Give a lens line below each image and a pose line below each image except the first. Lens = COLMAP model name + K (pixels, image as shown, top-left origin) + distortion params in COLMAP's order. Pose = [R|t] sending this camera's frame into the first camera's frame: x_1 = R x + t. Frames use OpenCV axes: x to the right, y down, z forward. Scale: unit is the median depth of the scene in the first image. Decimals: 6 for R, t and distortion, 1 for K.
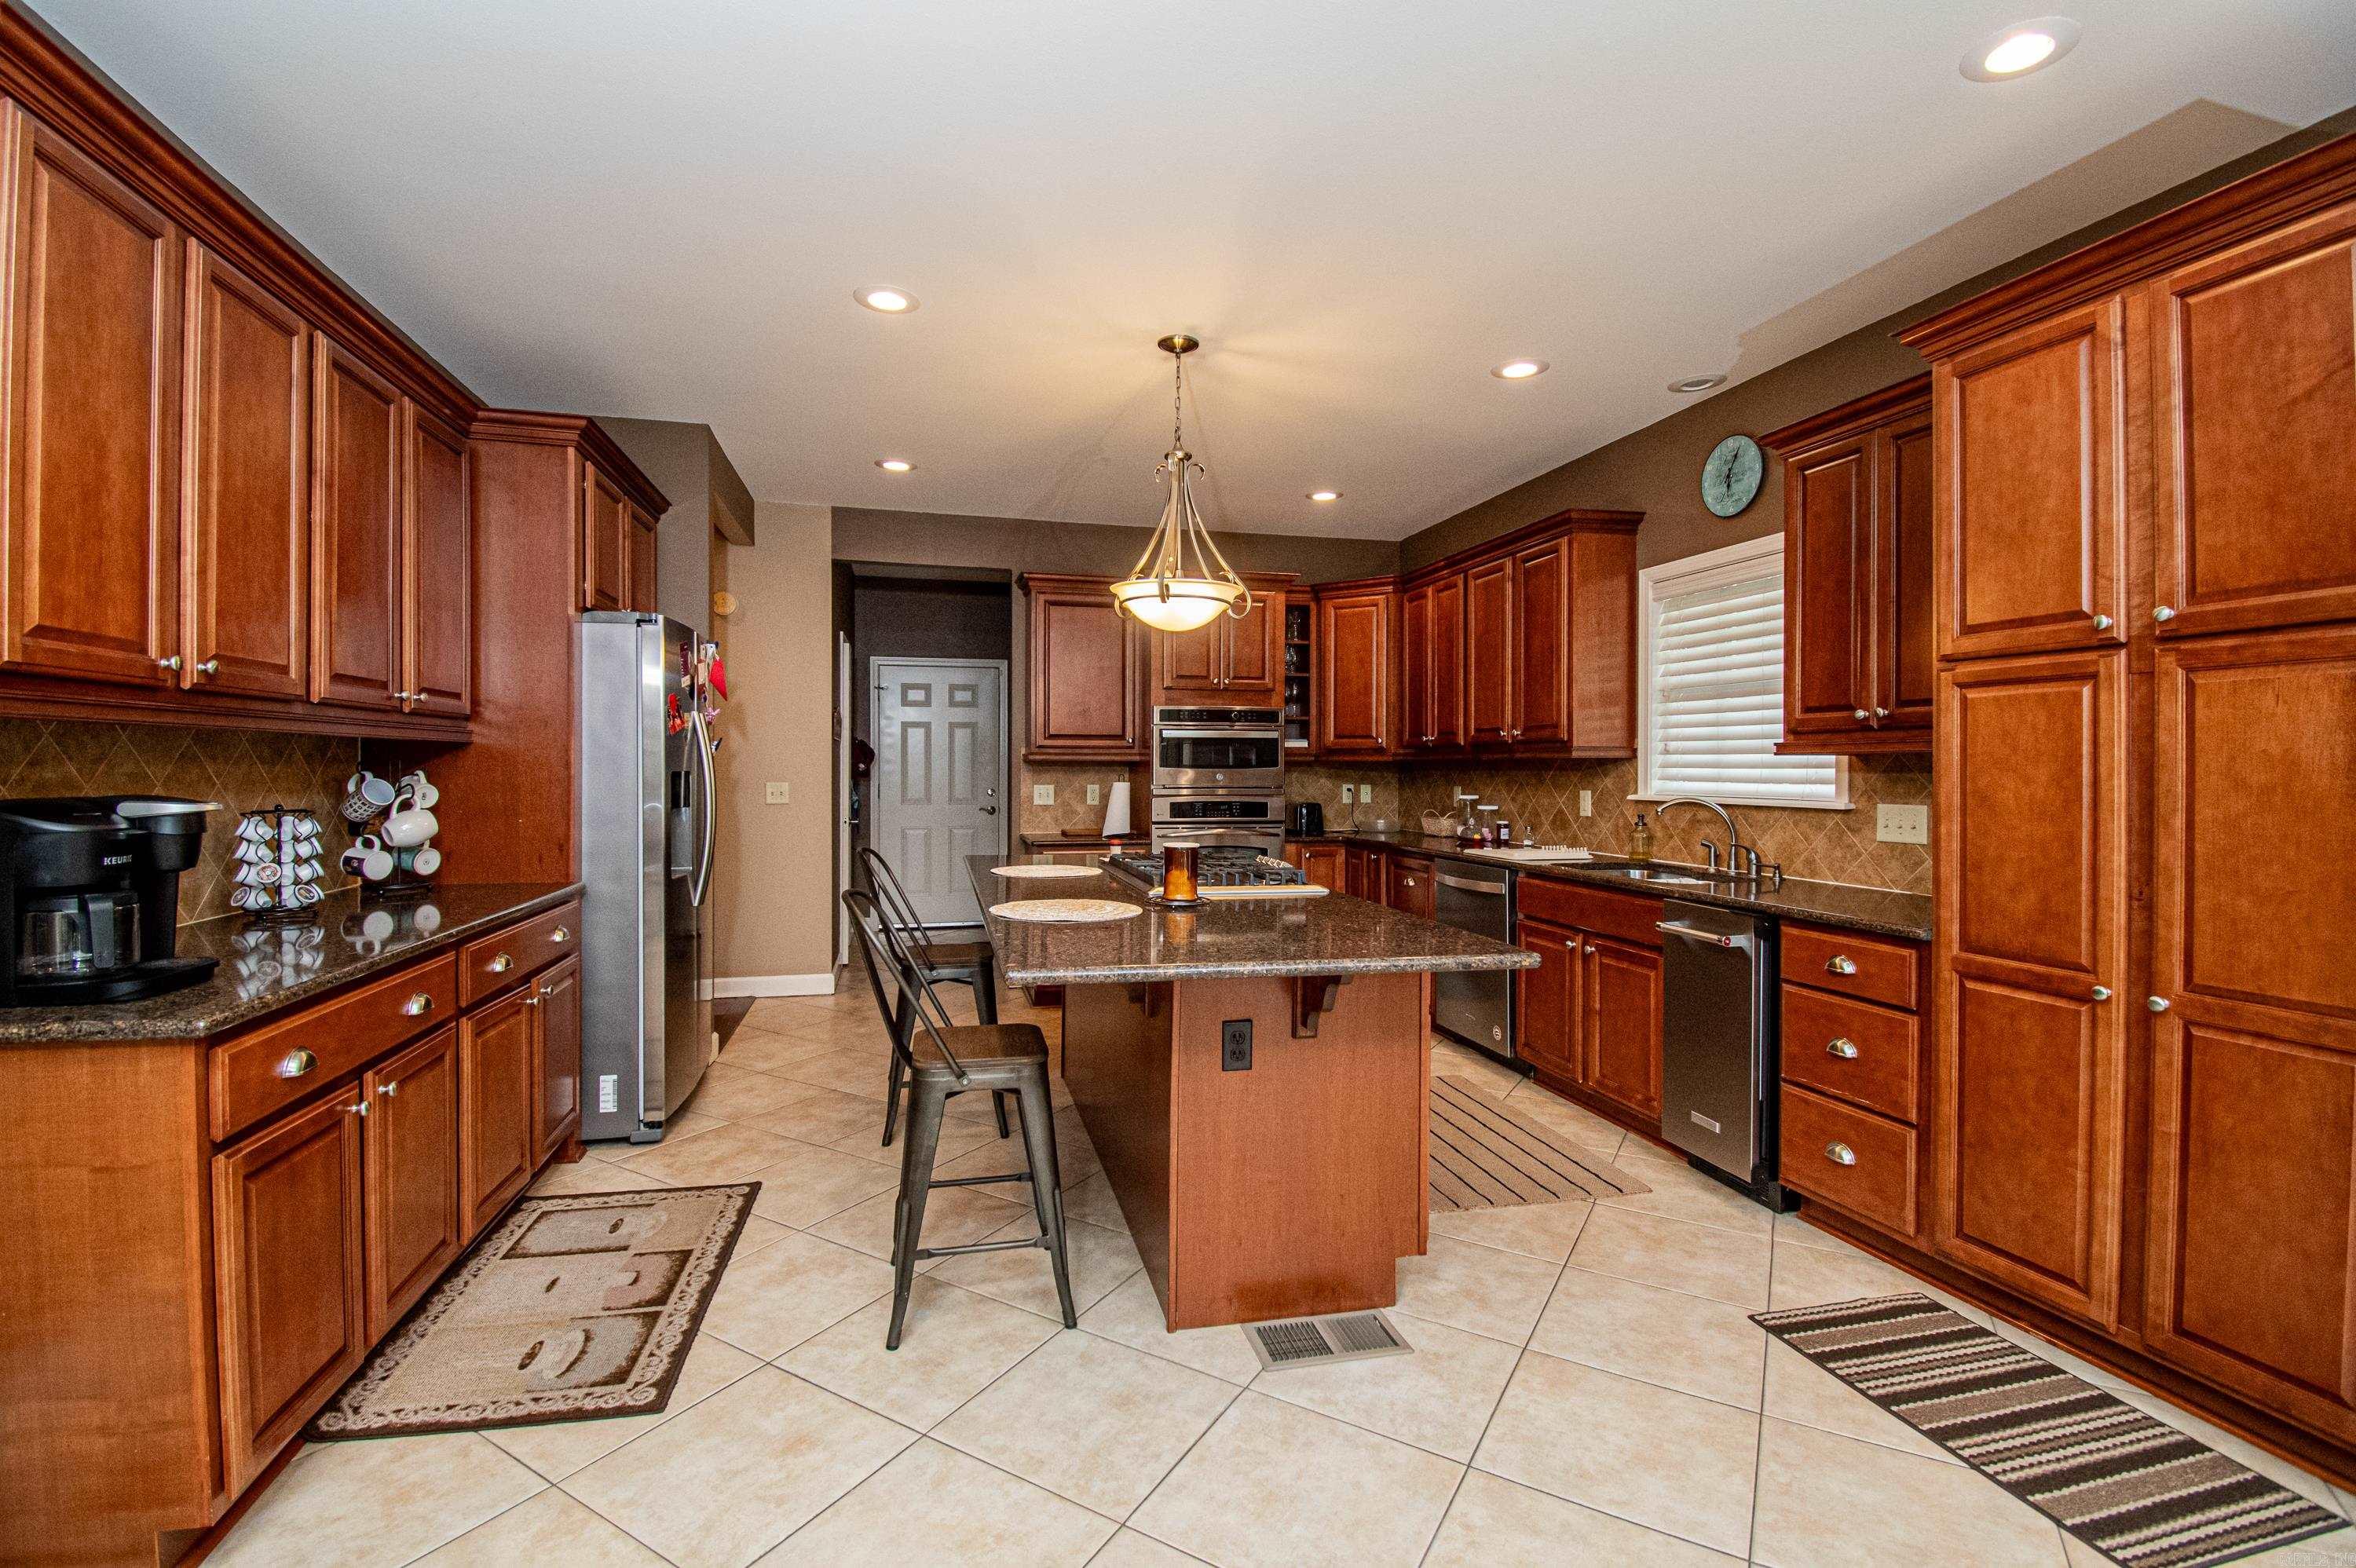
lens RADIAL K [[1050.0, 0, 1142.1], [0, 1050.0, 774.7], [0, 0, 1]] dist [-0.001945, -0.012500]
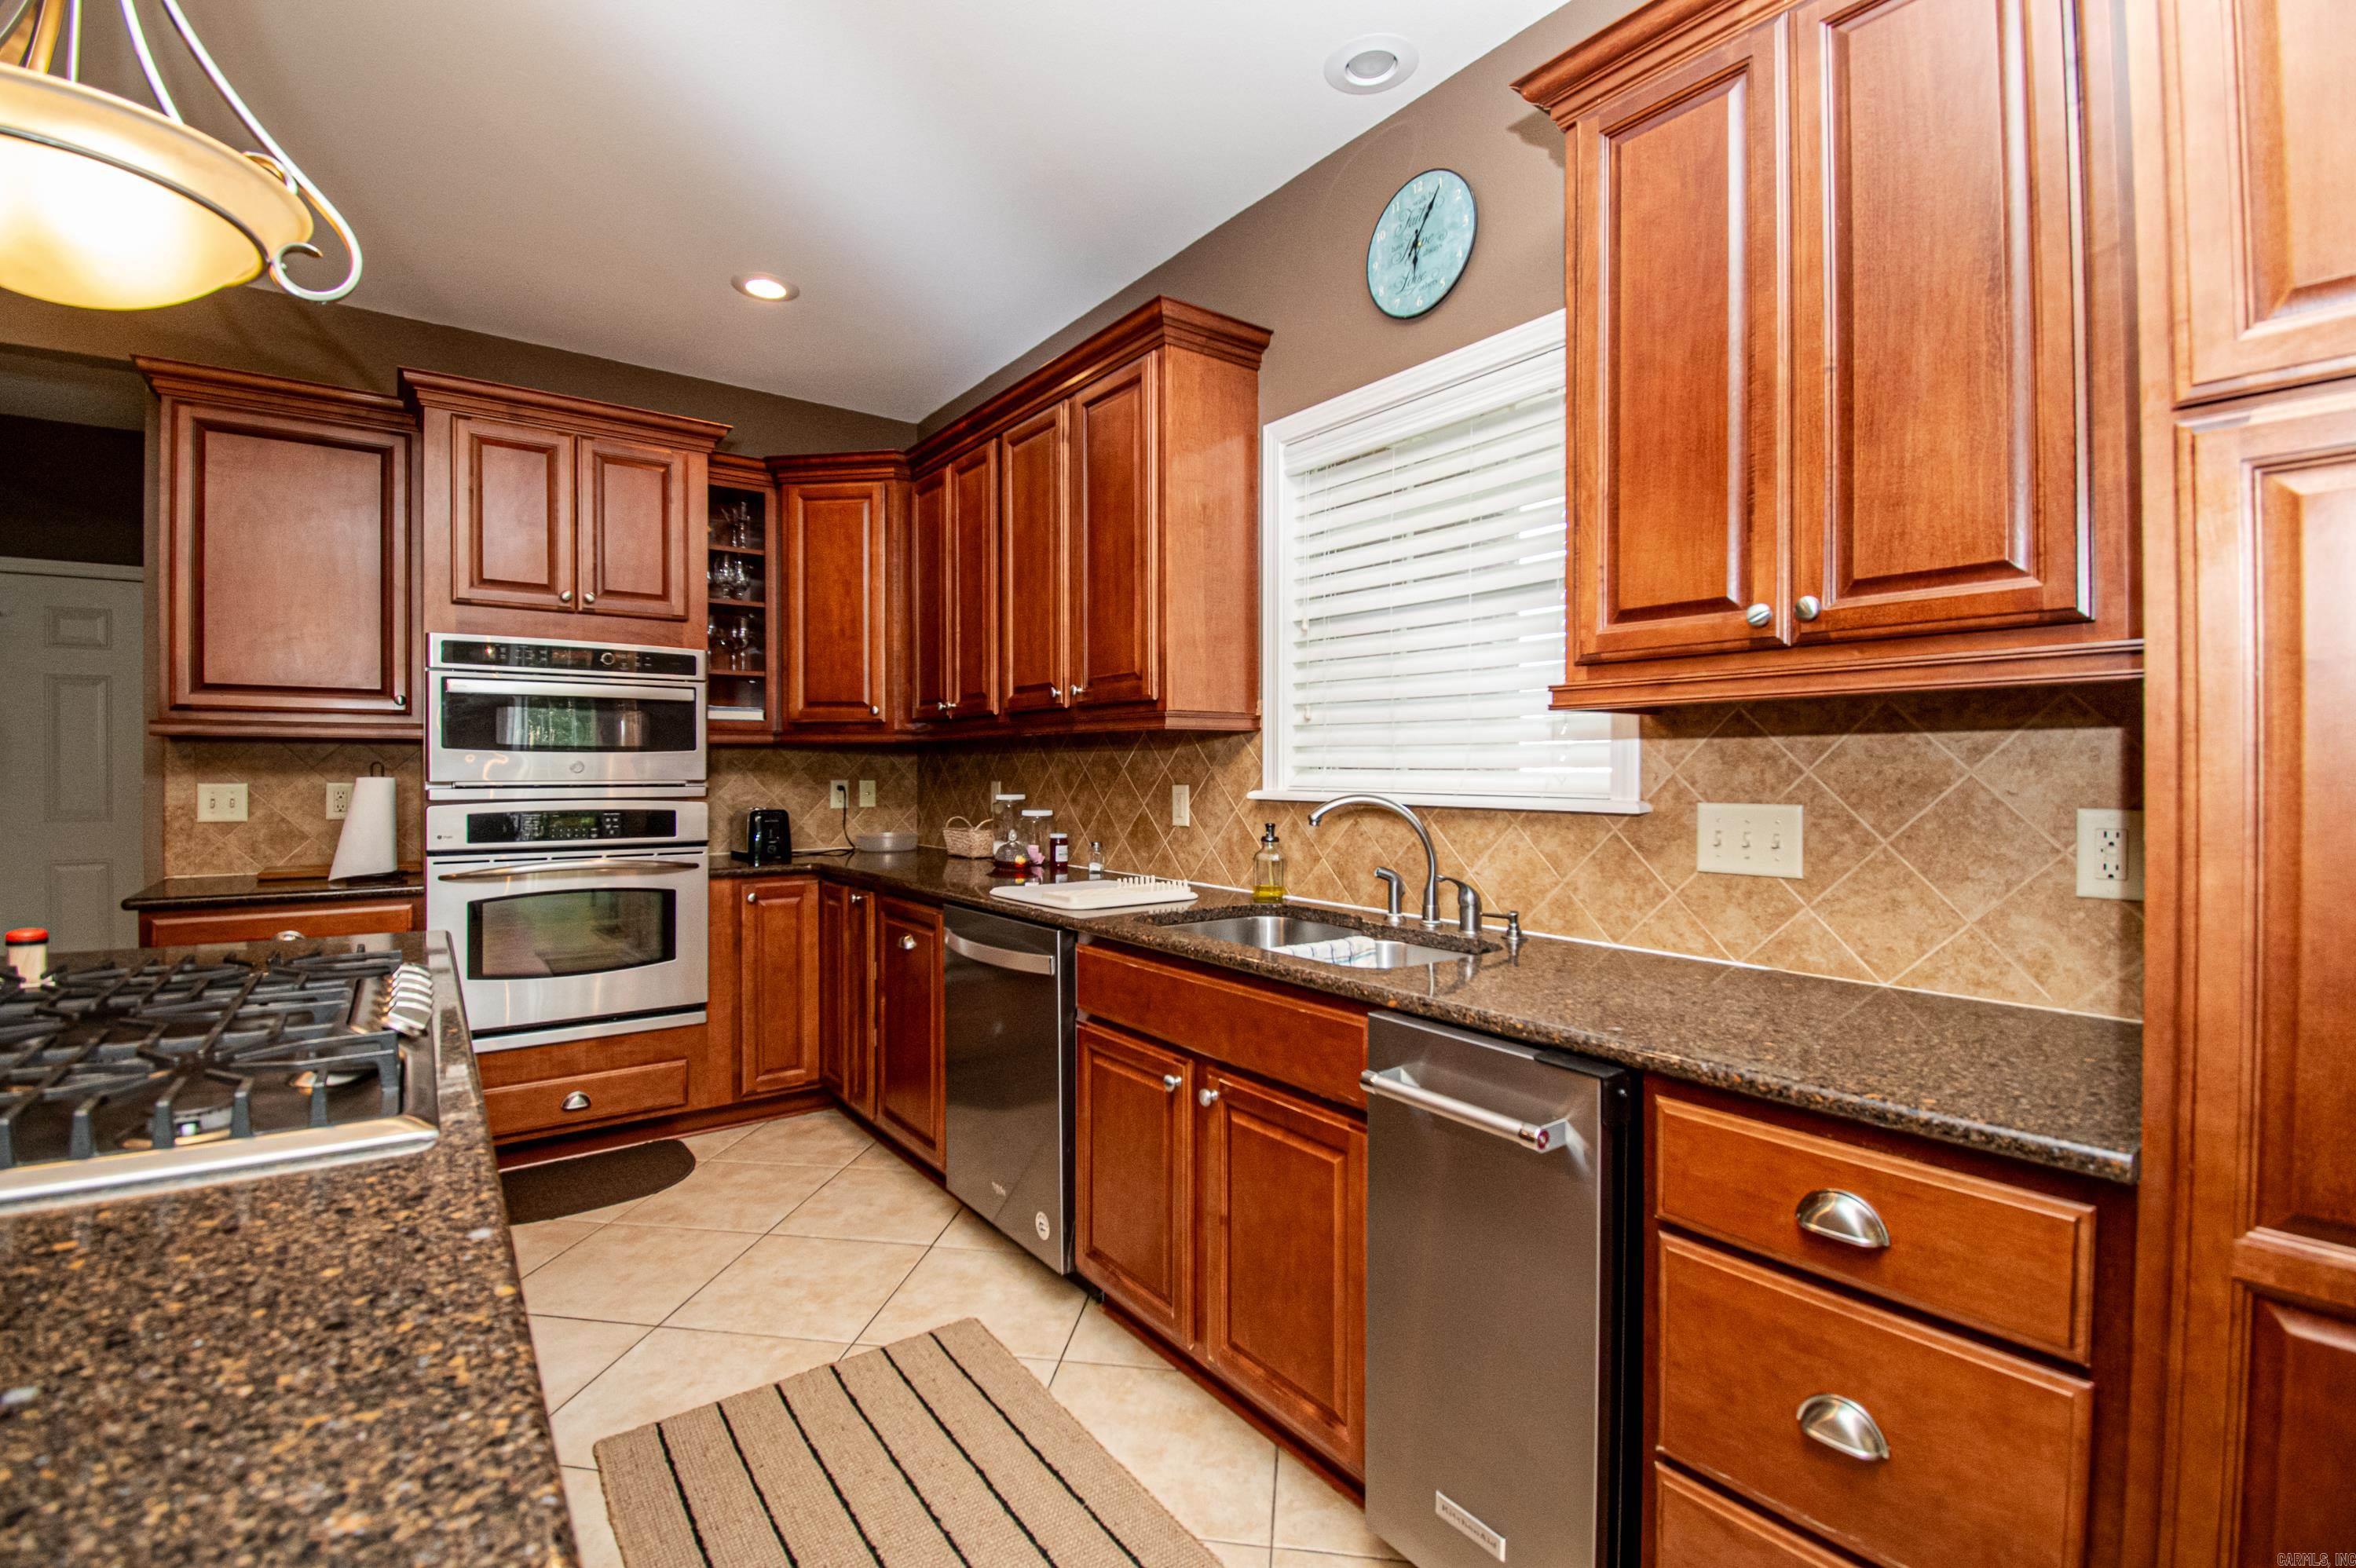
lens RADIAL K [[1050.0, 0, 1170.0], [0, 1050.0, 775.0], [0, 0, 1]] dist [-0.001945, -0.012500]
pose [[0.913166, -0.003357, 0.407575, 0.170376], [0.003390, 0.999994, 0.000640, 0.009038], [-0.407575, 0.000797, 0.913172, 0.455871]]
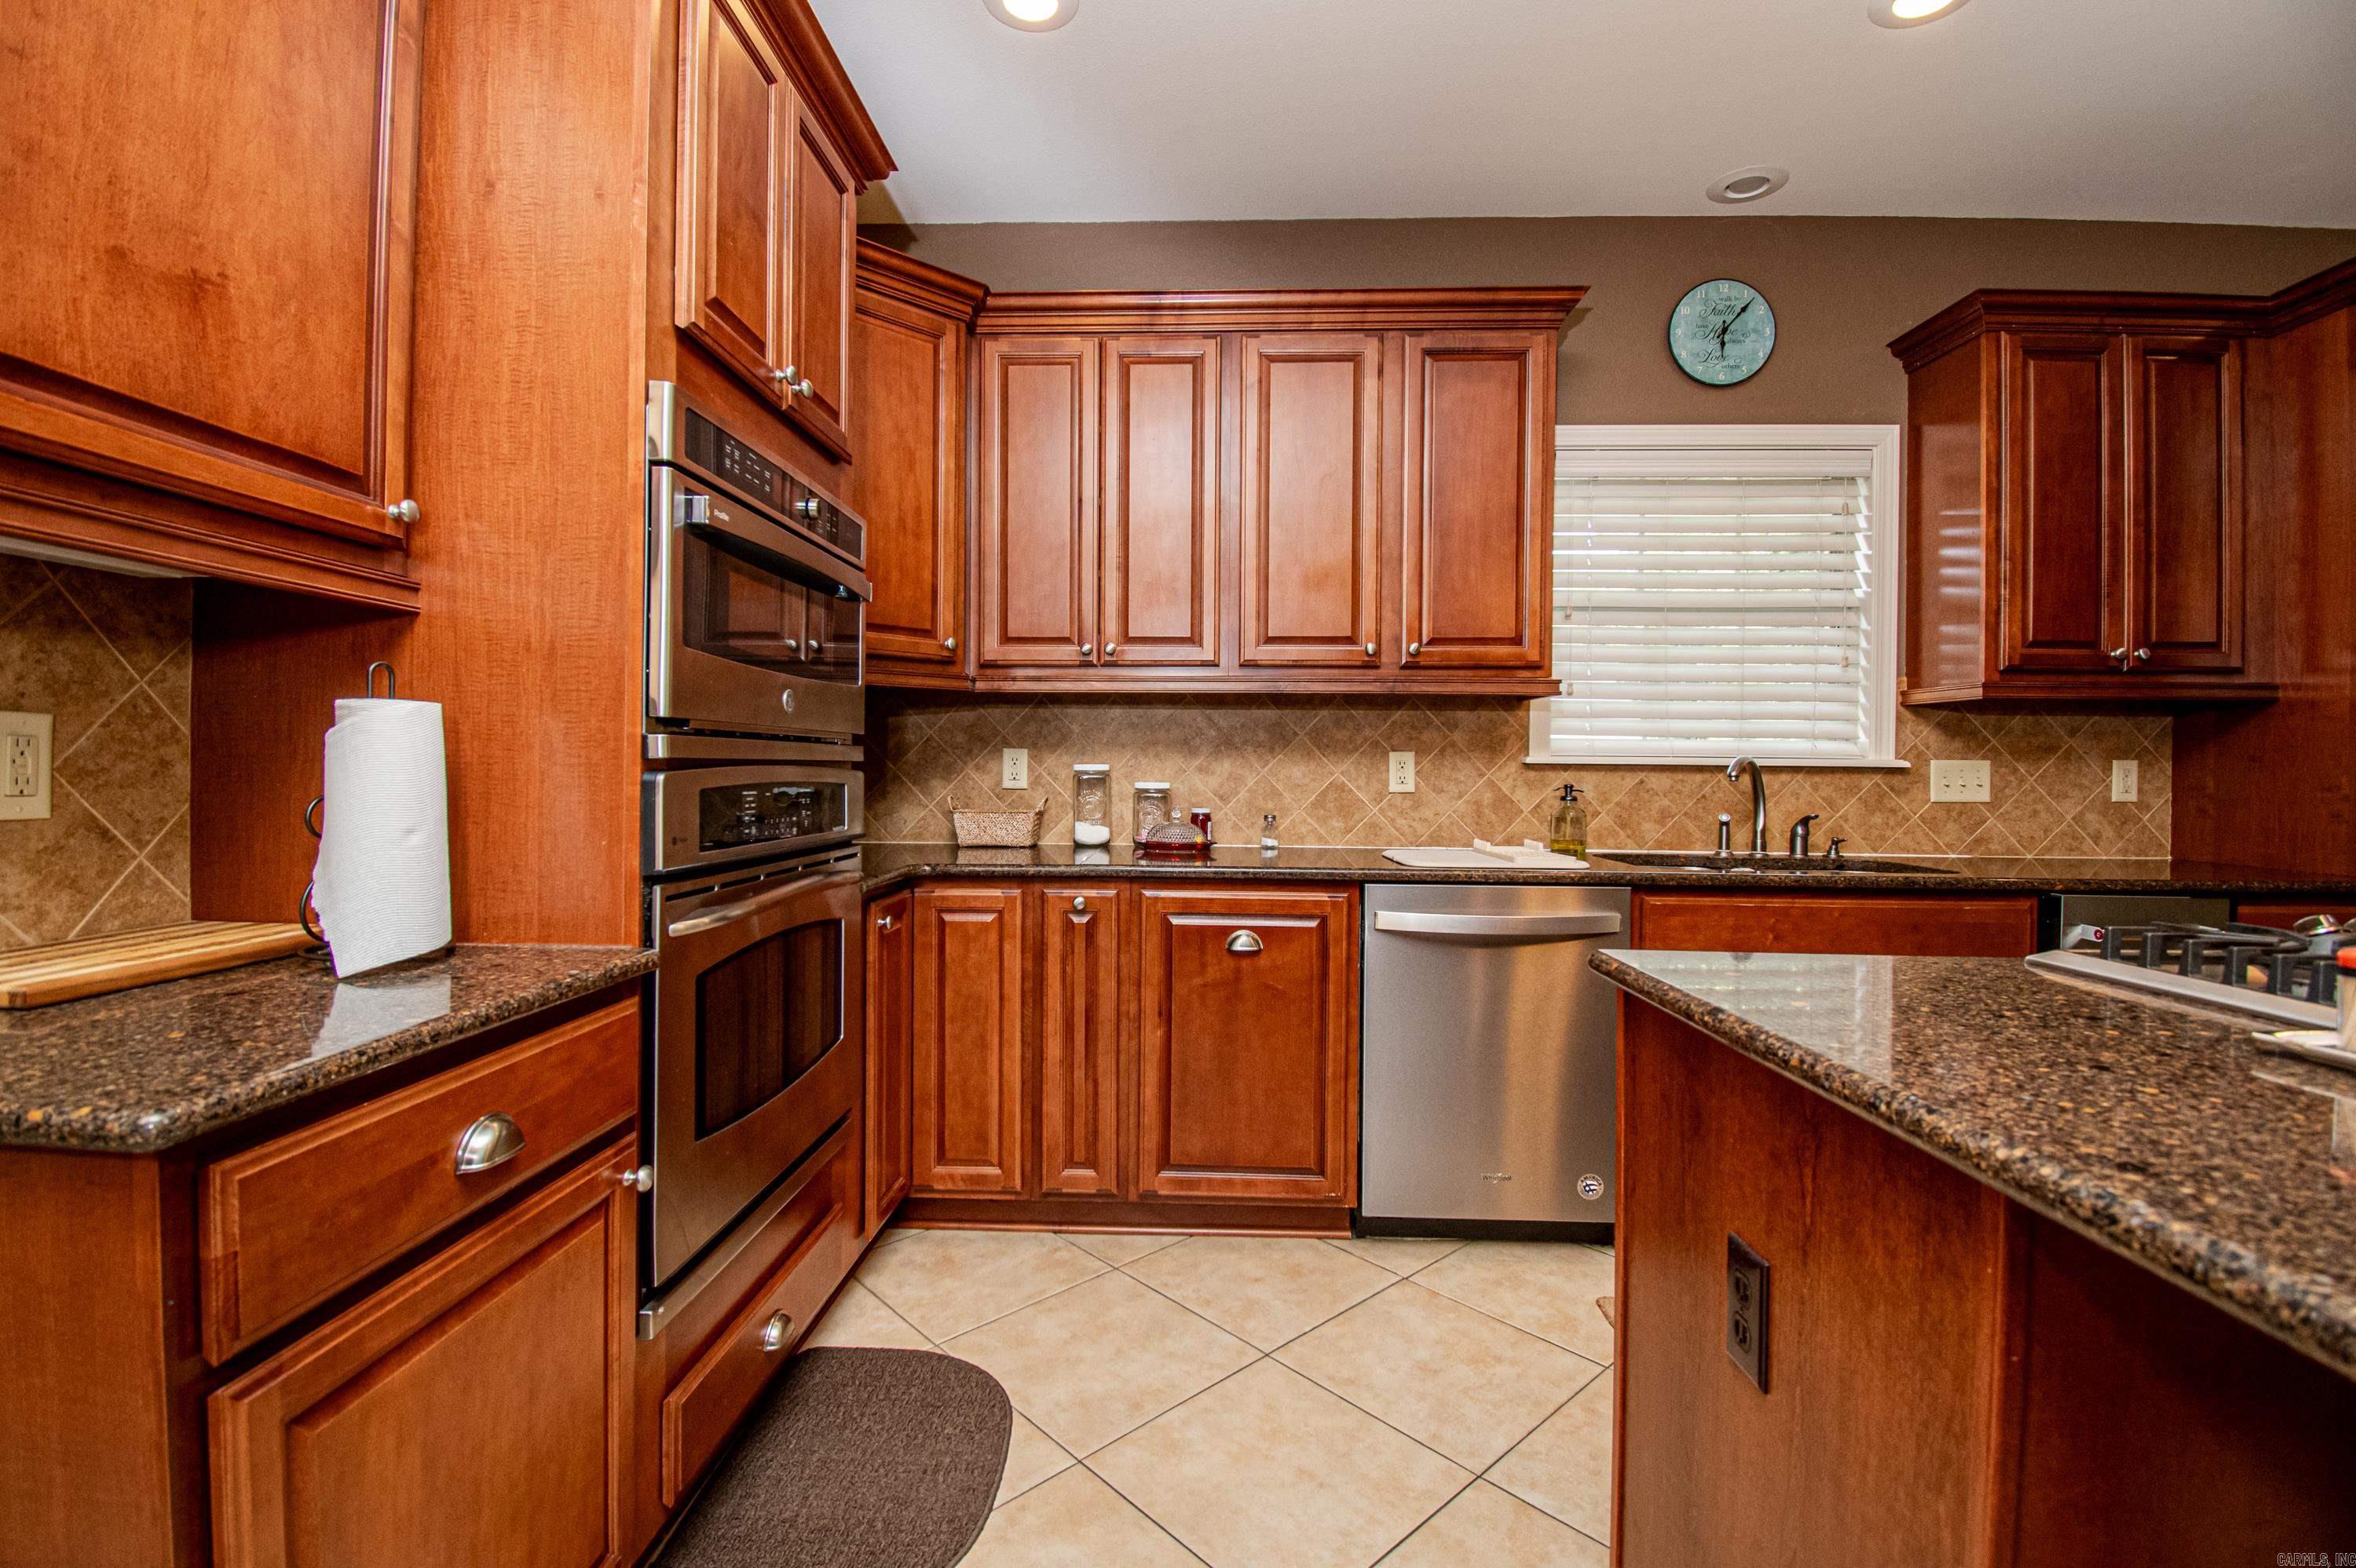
lens RADIAL K [[1050.0, 0, 1150.6], [0, 1050.0, 777.1], [0, 0, 1]] dist [-0.001945, -0.012500]
pose [[0.255218, -0.011573, 0.966814, -0.242844], [-0.002283, 0.999918, 0.012572, 0.024238], [-0.966881, -0.005416, 0.255170, 1.052860]]
